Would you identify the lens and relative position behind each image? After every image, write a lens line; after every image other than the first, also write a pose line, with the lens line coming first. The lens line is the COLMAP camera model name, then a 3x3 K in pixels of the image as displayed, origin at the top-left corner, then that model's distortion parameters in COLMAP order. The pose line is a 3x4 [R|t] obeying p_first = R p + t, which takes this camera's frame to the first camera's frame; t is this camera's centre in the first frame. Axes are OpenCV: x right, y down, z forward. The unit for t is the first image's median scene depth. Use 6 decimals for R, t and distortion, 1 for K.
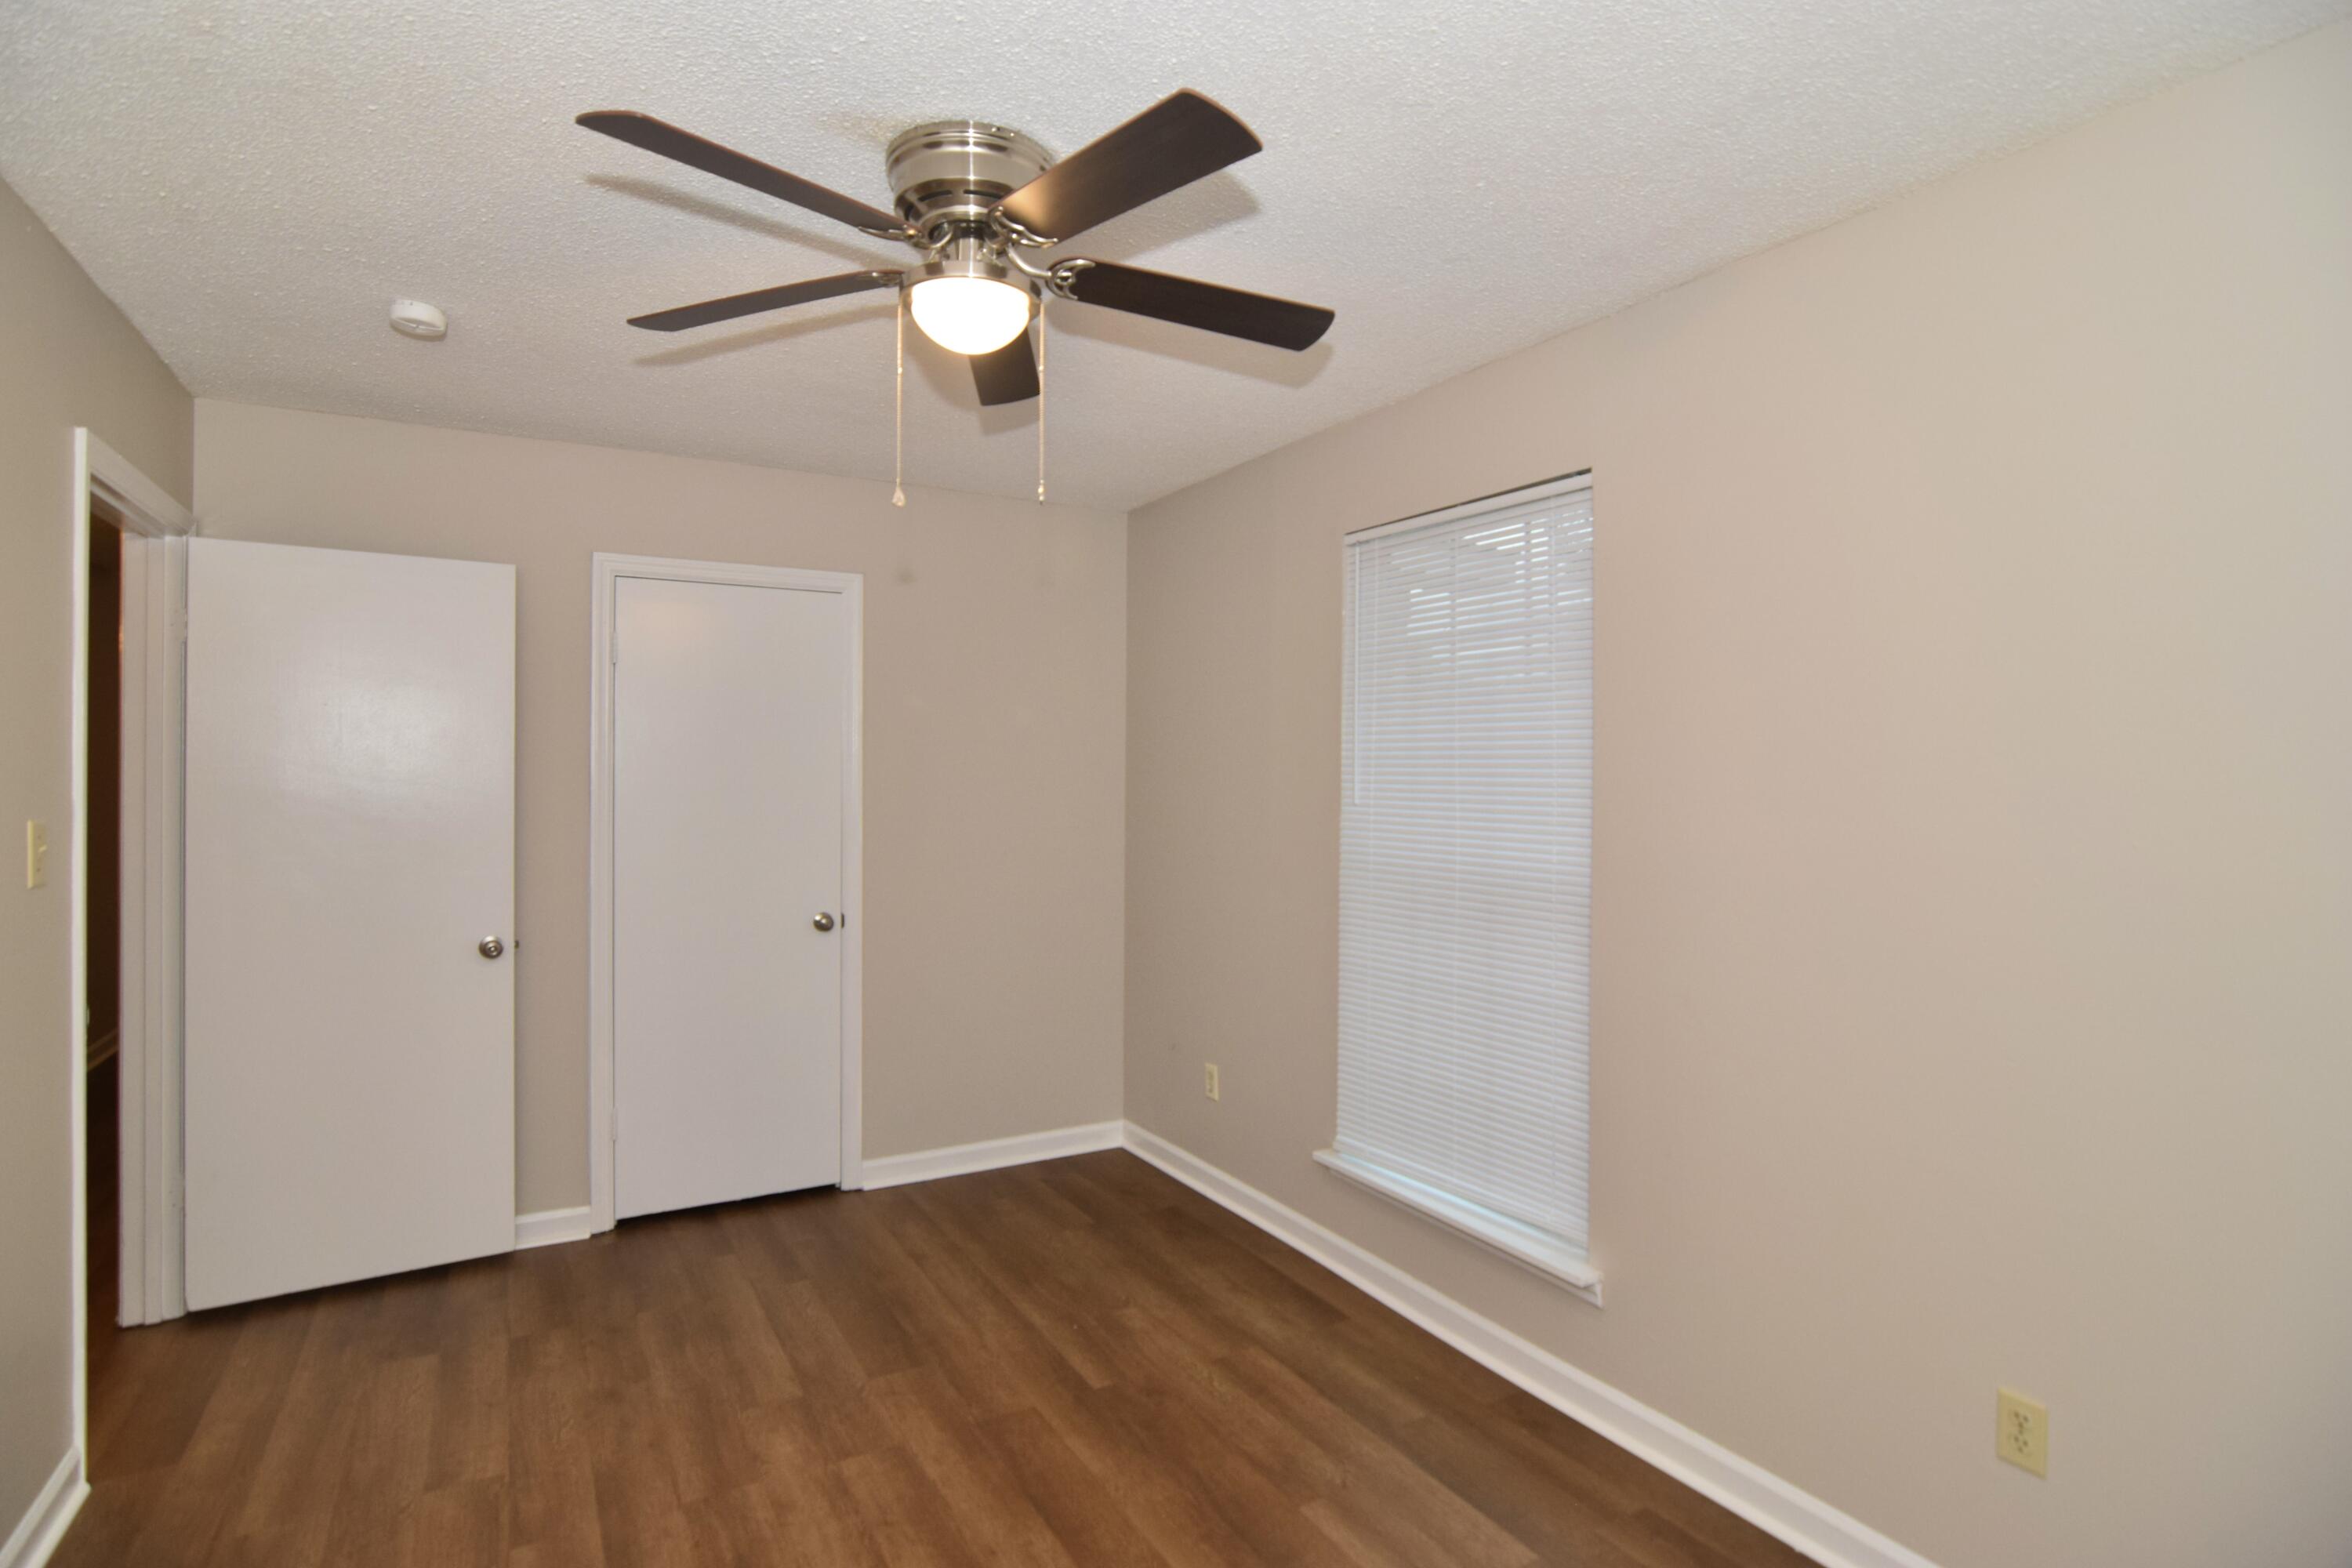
lens RADIAL K [[1177.7, 0, 1138.5], [0, 1177.7, 771.7], [0, 0, 1]] dist [-0.011698, 0.000428]
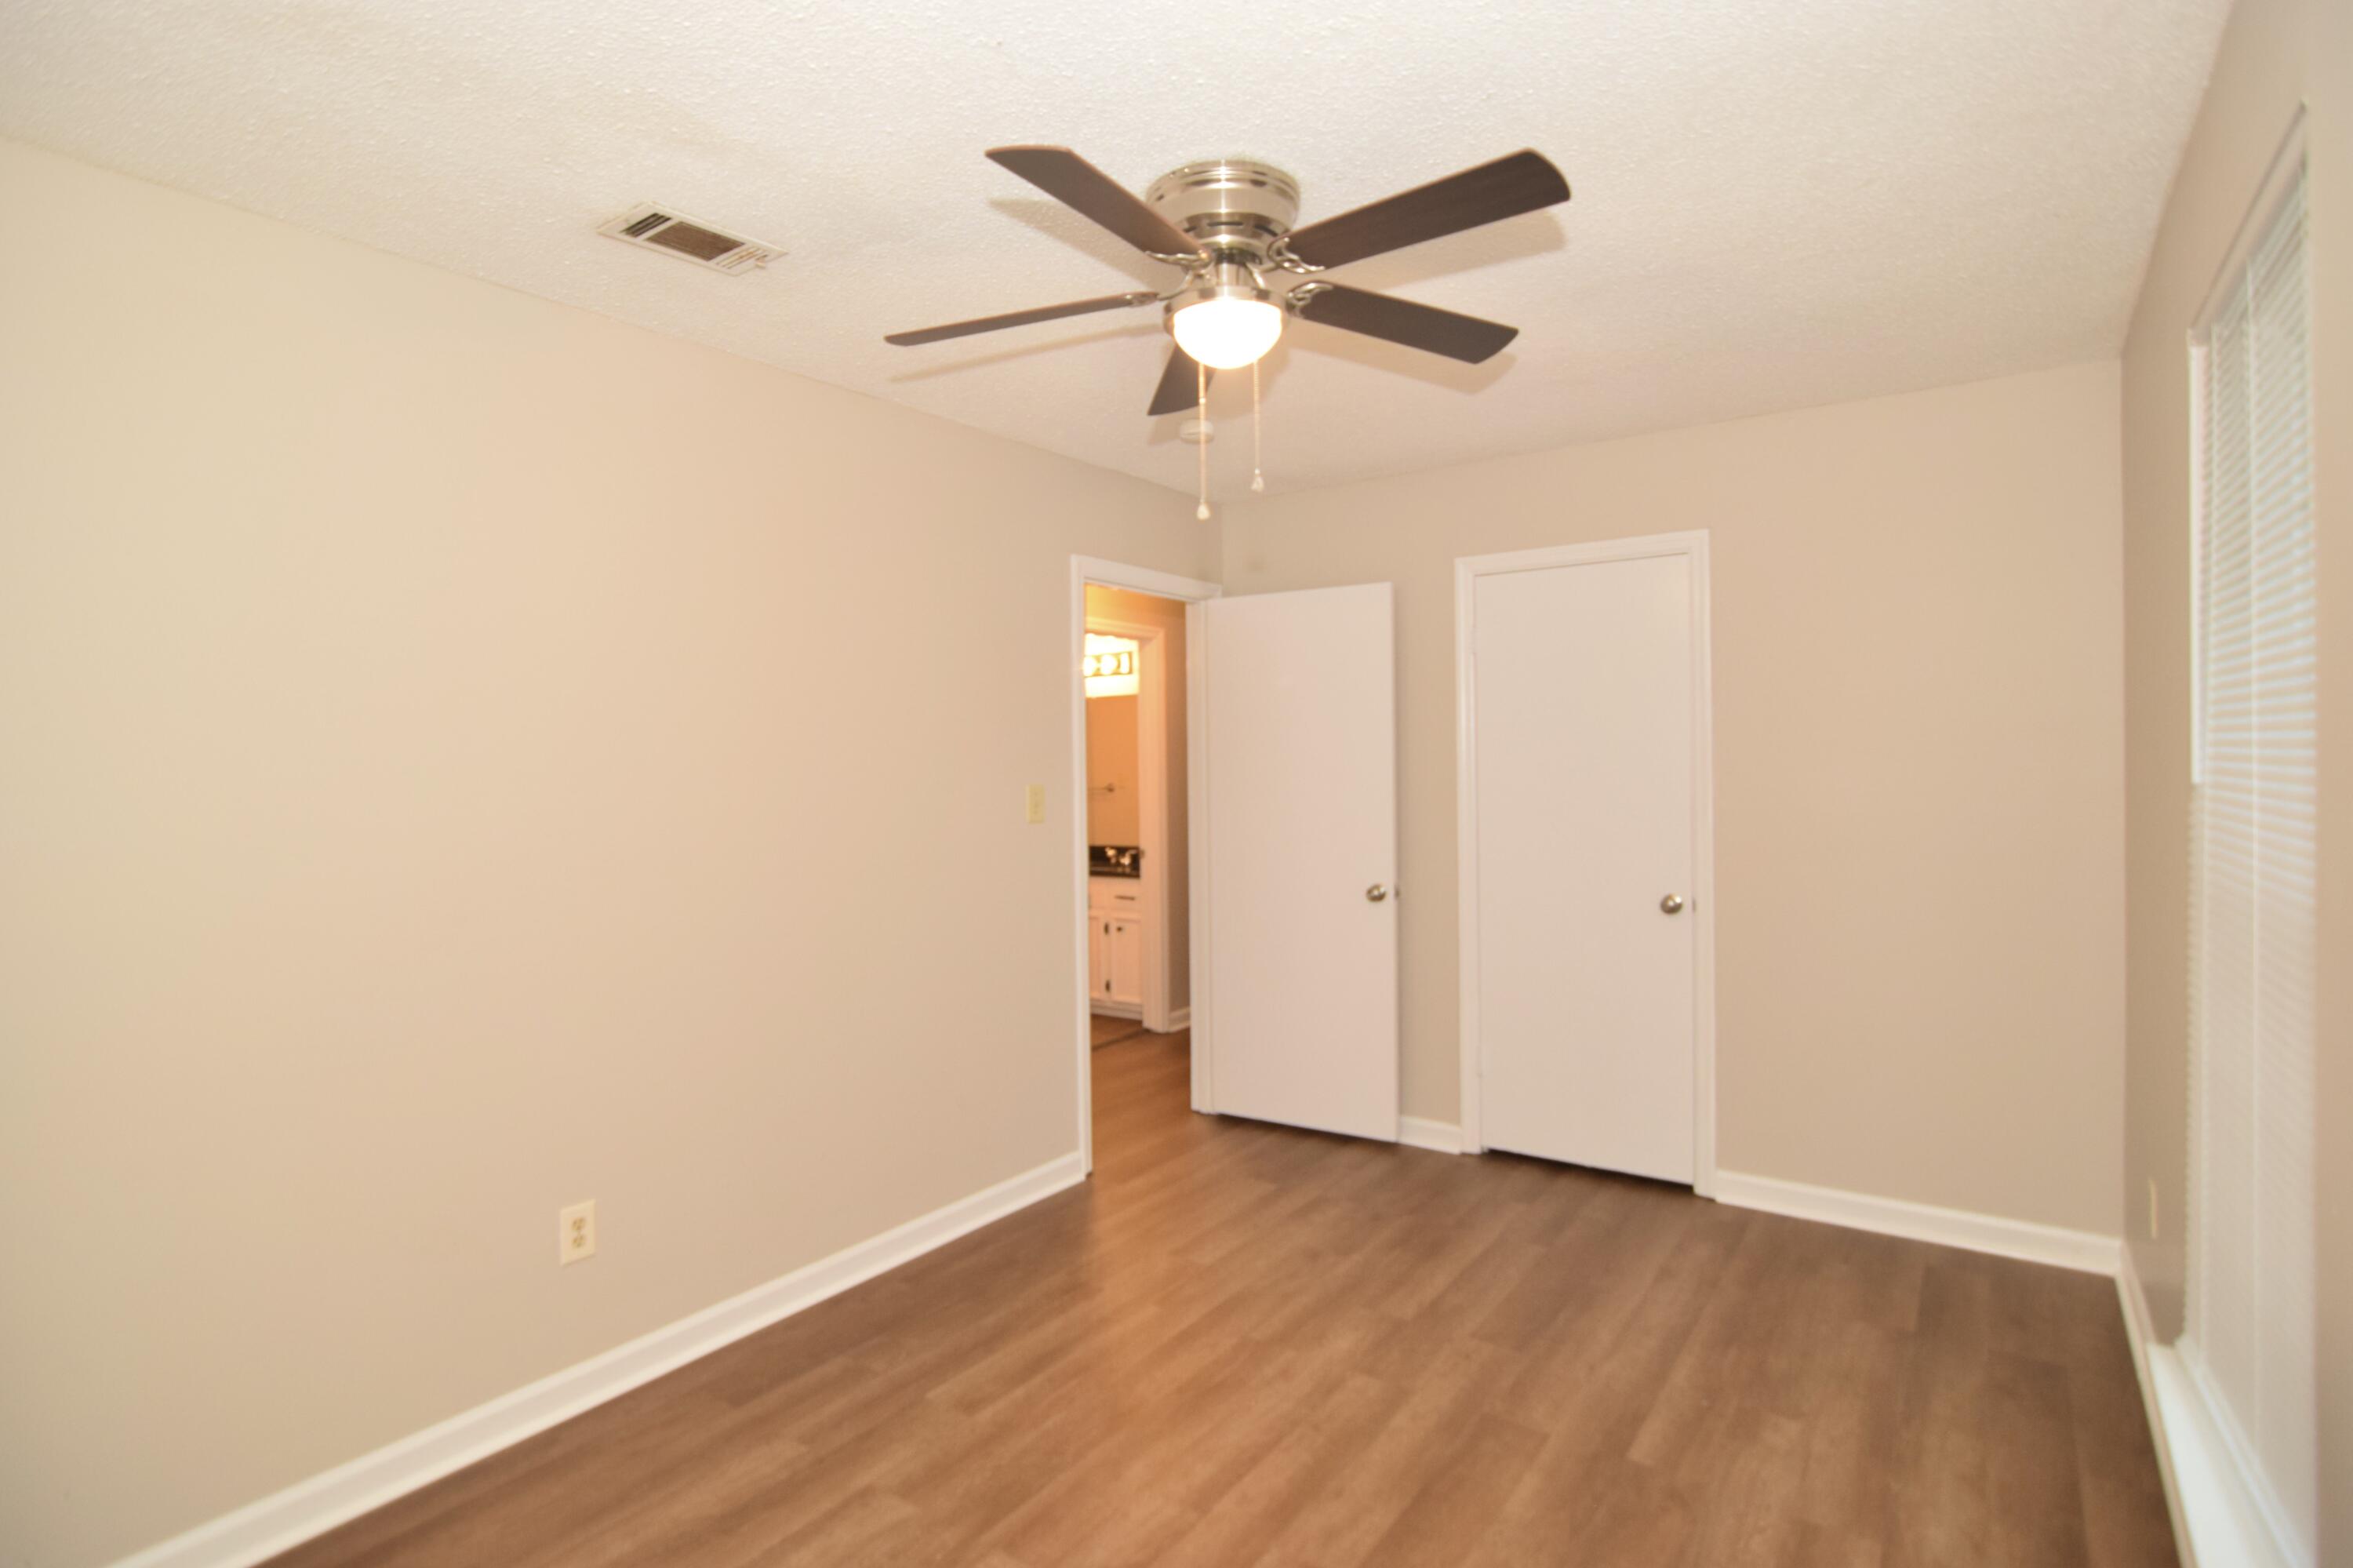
lens RADIAL K [[1163.9, 0, 1168.2], [0, 1163.9, 768.8], [0, 0, 1]] dist [-0.030369, 0.013854]
pose [[0.428852, 0.000426, -0.903375, 0.534767], [0.016149, 0.999836, 0.008138, 0.005268], [0.903230, -0.018078, 0.428775, 0.312823]]
